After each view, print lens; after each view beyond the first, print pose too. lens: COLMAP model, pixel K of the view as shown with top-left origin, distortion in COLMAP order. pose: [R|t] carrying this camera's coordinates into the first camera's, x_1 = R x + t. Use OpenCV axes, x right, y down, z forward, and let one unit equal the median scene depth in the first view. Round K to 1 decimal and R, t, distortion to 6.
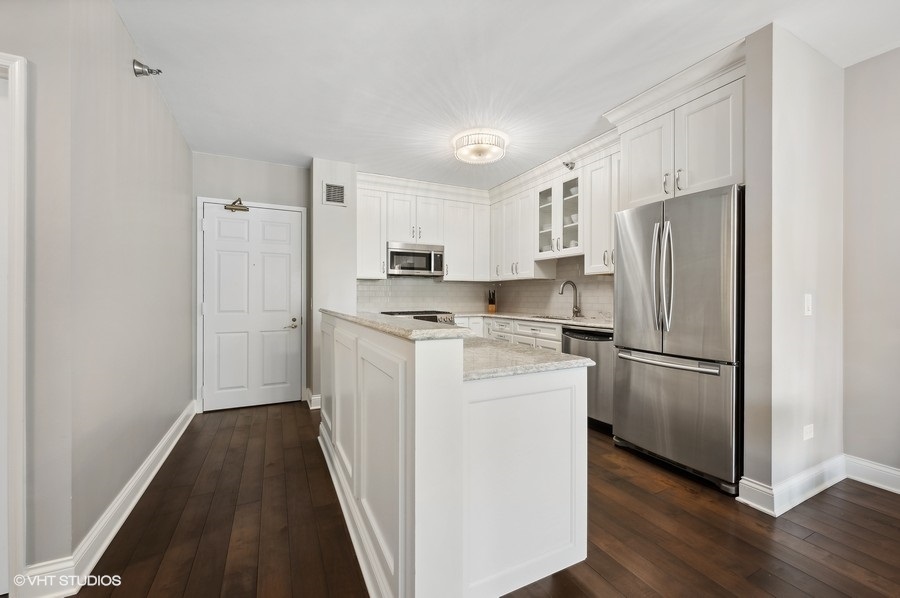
lens RADIAL K [[359.6, 0, 449.7], [0, 359.6, 298.0], [0, 0, 1]] dist [-0.000835, 0.000052]
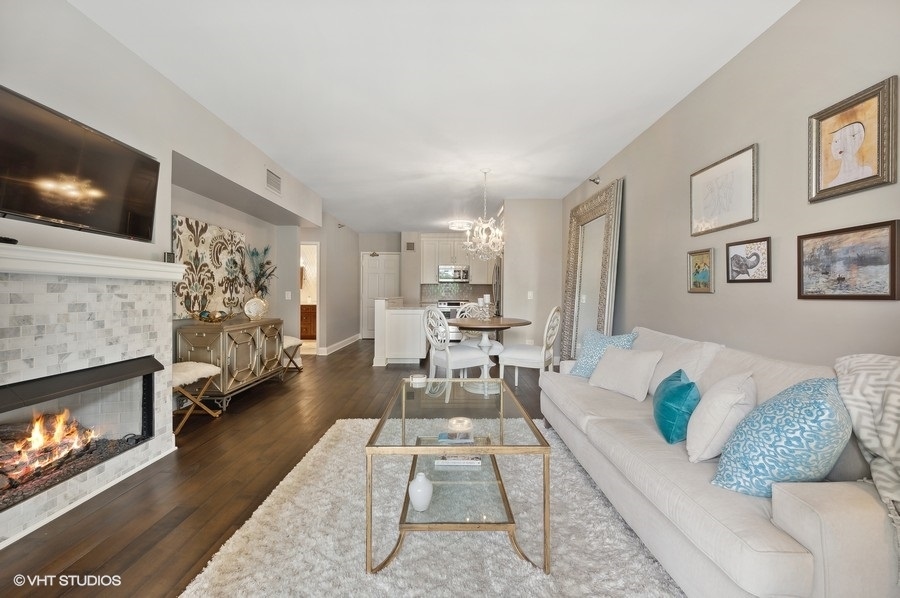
lens RADIAL K [[359.6, 0, 457.8], [0, 359.6, 296.9], [0, 0, 1]] dist [-0.000835, 0.000052]
pose [[0.909644, 0.005261, -0.415356, 0.907411], [-0.003335, 0.999980, 0.005361, 0.011908], [0.415376, -0.003491, 0.909643, -0.945383]]
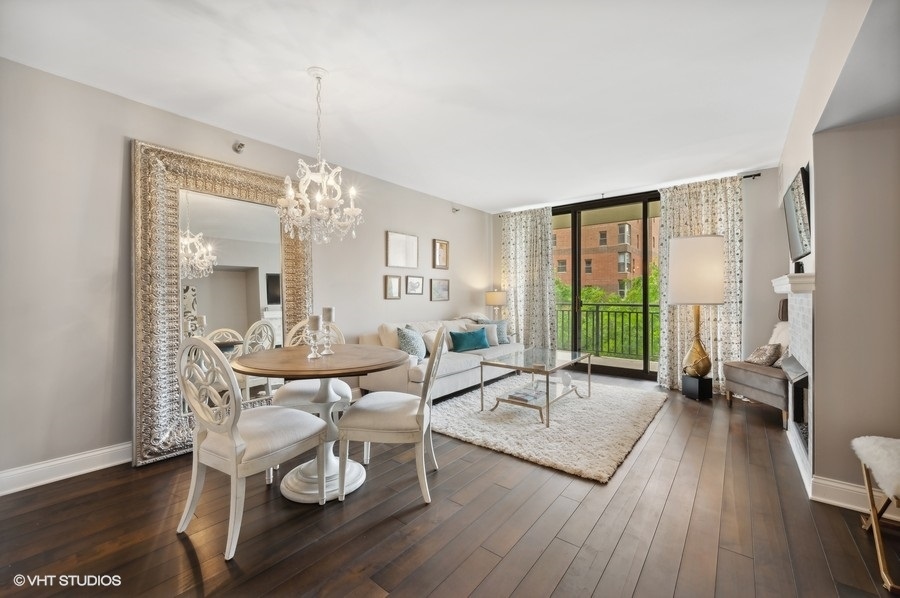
lens RADIAL K [[359.6, 0, 448.1], [0, 359.6, 294.9], [0, 0, 1]] dist [-0.000835, 0.000052]
pose [[-0.421066, 0.000753, 0.907030, -0.136787], [0.007623, 0.999967, 0.002708, -0.010196], [-0.906998, 0.008055, -0.421058, 0.197087]]
